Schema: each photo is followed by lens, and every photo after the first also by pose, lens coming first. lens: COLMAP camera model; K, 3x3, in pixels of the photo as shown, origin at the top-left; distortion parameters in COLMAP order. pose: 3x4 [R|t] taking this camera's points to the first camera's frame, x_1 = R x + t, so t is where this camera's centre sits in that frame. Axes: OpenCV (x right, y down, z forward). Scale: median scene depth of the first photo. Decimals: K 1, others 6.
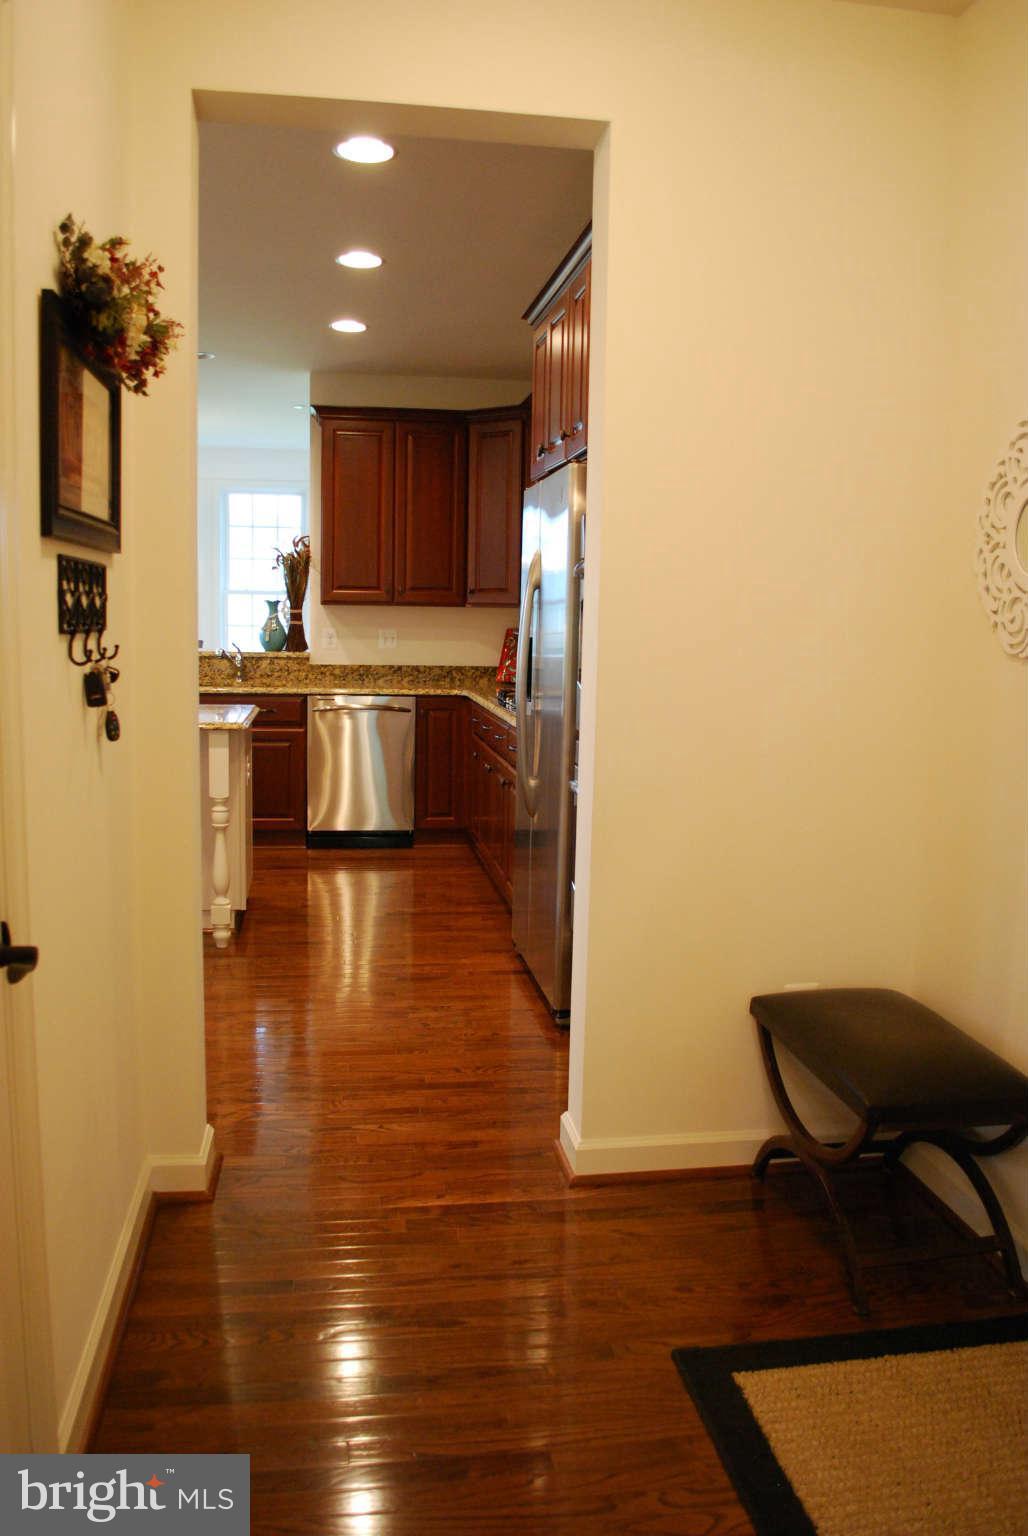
lens RADIAL K [[1198.9, 0, 514.0], [0, 1198.9, 768.0], [0, 0, 1]] dist [-0.094677, 0.010799]
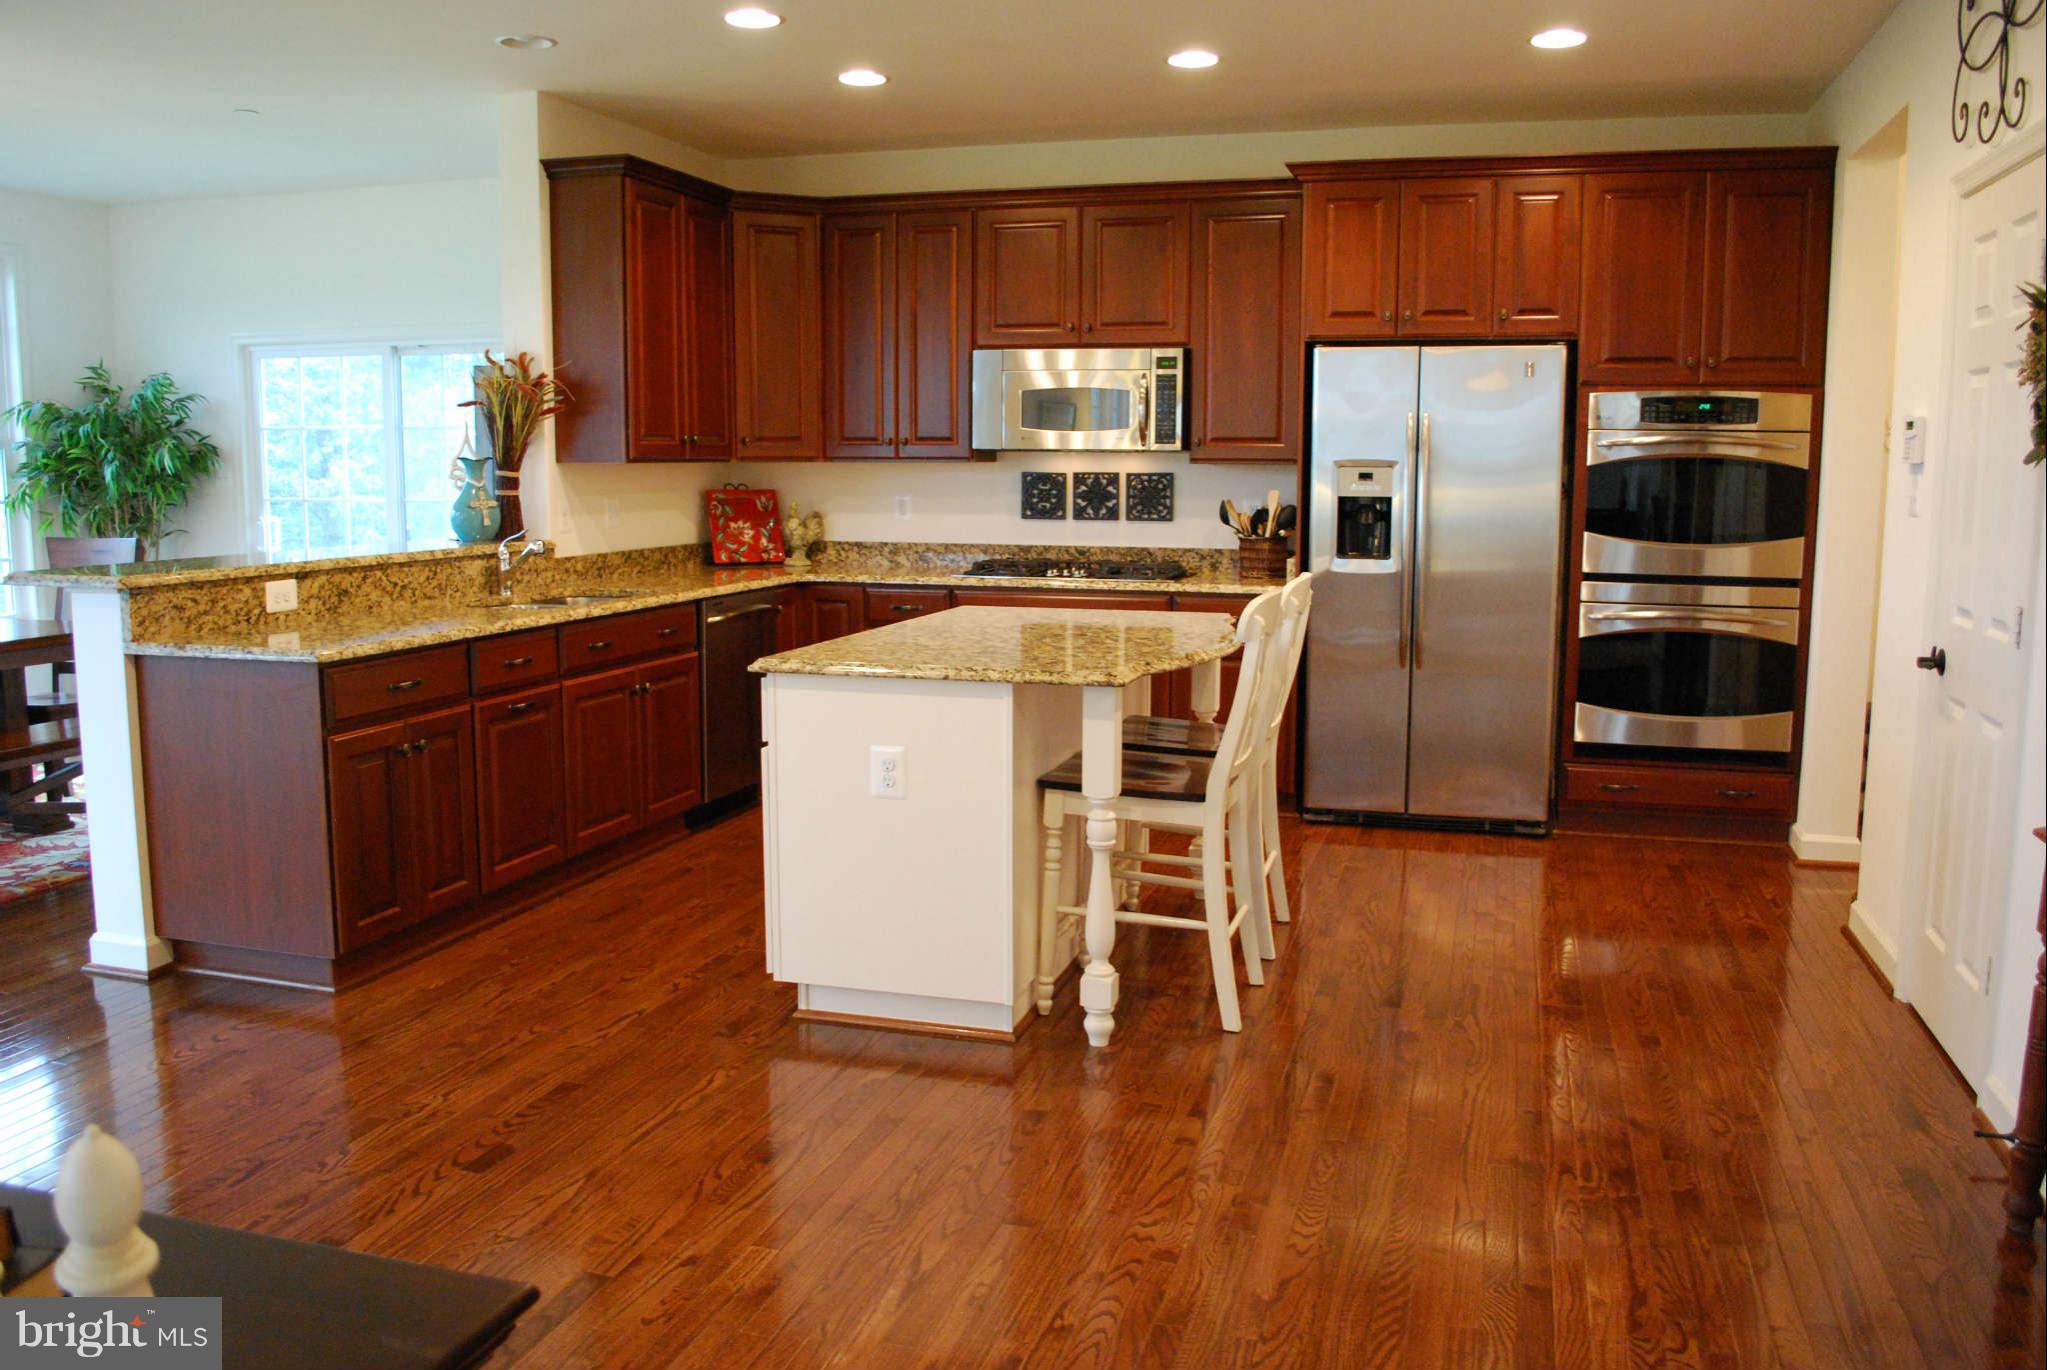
lens RADIAL K [[1597.7, 0, 1023.5], [0, 1597.7, 685.0], [0, 0, 1]] dist [-0.094677, 0.010799]
pose [[0.422270, -0.145937, 0.894645, -0.816820], [0.125613, 0.986854, 0.101690, -0.073827], [-0.897725, 0.069439, 0.435050, 0.414047]]
